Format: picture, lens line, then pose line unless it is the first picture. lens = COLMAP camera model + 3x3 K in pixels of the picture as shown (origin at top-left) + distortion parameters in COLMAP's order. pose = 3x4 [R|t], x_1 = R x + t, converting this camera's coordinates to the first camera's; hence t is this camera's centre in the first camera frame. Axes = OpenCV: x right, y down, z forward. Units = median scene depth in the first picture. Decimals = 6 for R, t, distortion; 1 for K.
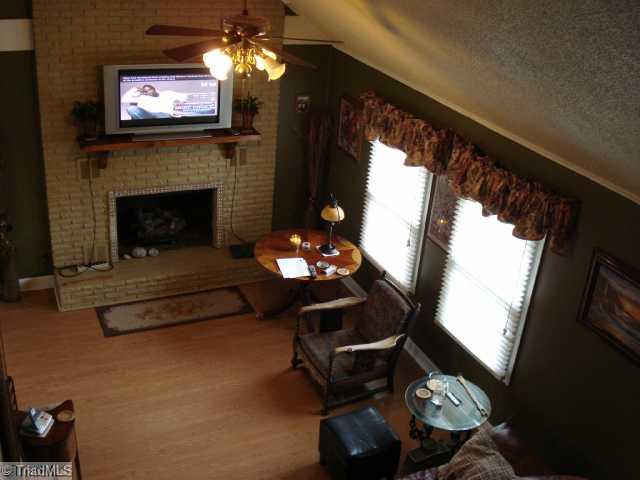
lens RADIAL K [[721.1, 0, 320.0], [0, 721.1, 240.0], [0, 0, 1]] dist [-0.099315, -0.002717]
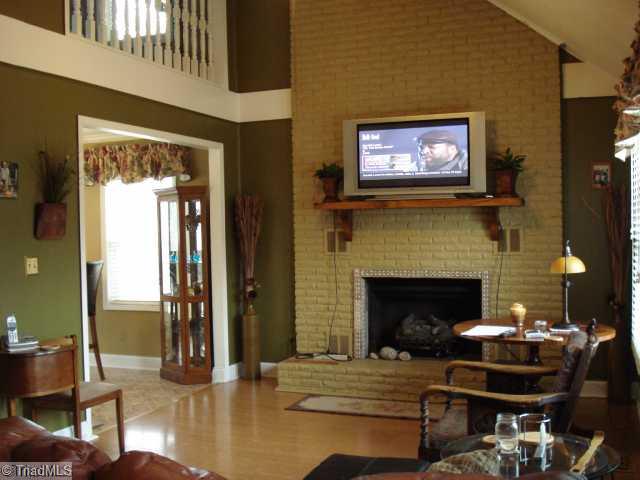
lens RADIAL K [[721.1, 0, 320.0], [0, 721.1, 240.0], [0, 0, 1]] dist [-0.099315, -0.002717]
pose [[0.679050, -0.085242, -0.729126, 0.336770], [-0.262589, 0.899312, -0.349693, 0.226121], [0.685520, 0.428919, 0.588294, 0.418579]]
